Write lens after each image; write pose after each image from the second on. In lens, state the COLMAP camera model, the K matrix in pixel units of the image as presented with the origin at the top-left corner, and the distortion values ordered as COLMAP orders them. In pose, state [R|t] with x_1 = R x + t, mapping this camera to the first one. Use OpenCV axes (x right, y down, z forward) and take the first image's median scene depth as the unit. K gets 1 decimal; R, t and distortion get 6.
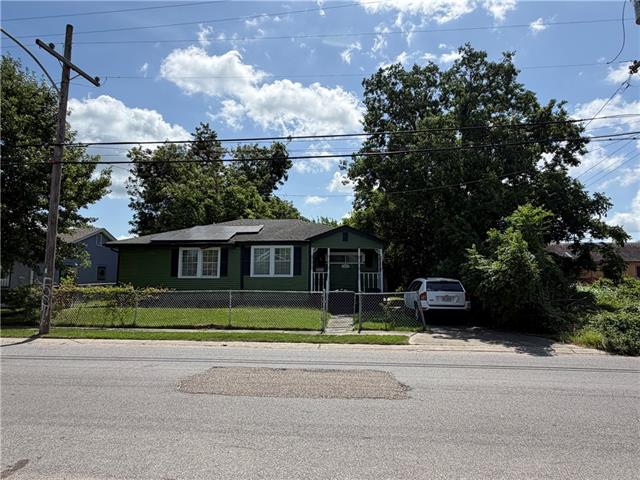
lens RADIAL K [[389.6, 0, 320.3], [0, 389.6, 244.4], [0, 0, 1]] dist [-0.014132, -0.001383]
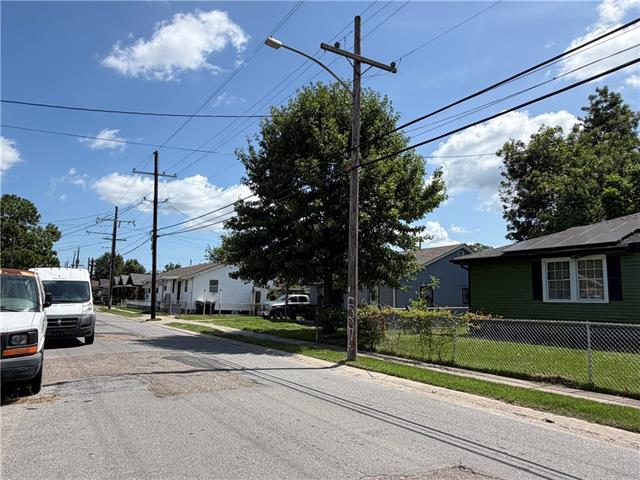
lens RADIAL K [[441.3, 0, 318.4], [0, 441.3, 242.2], [0, 0, 1]] dist [0.009607, -0.014541]
pose [[0.590993, -0.094019, -0.801179, 0.046973], [0.050782, 0.995551, -0.079370, 0.021635], [0.805077, 0.006222, 0.593138, 0.194949]]
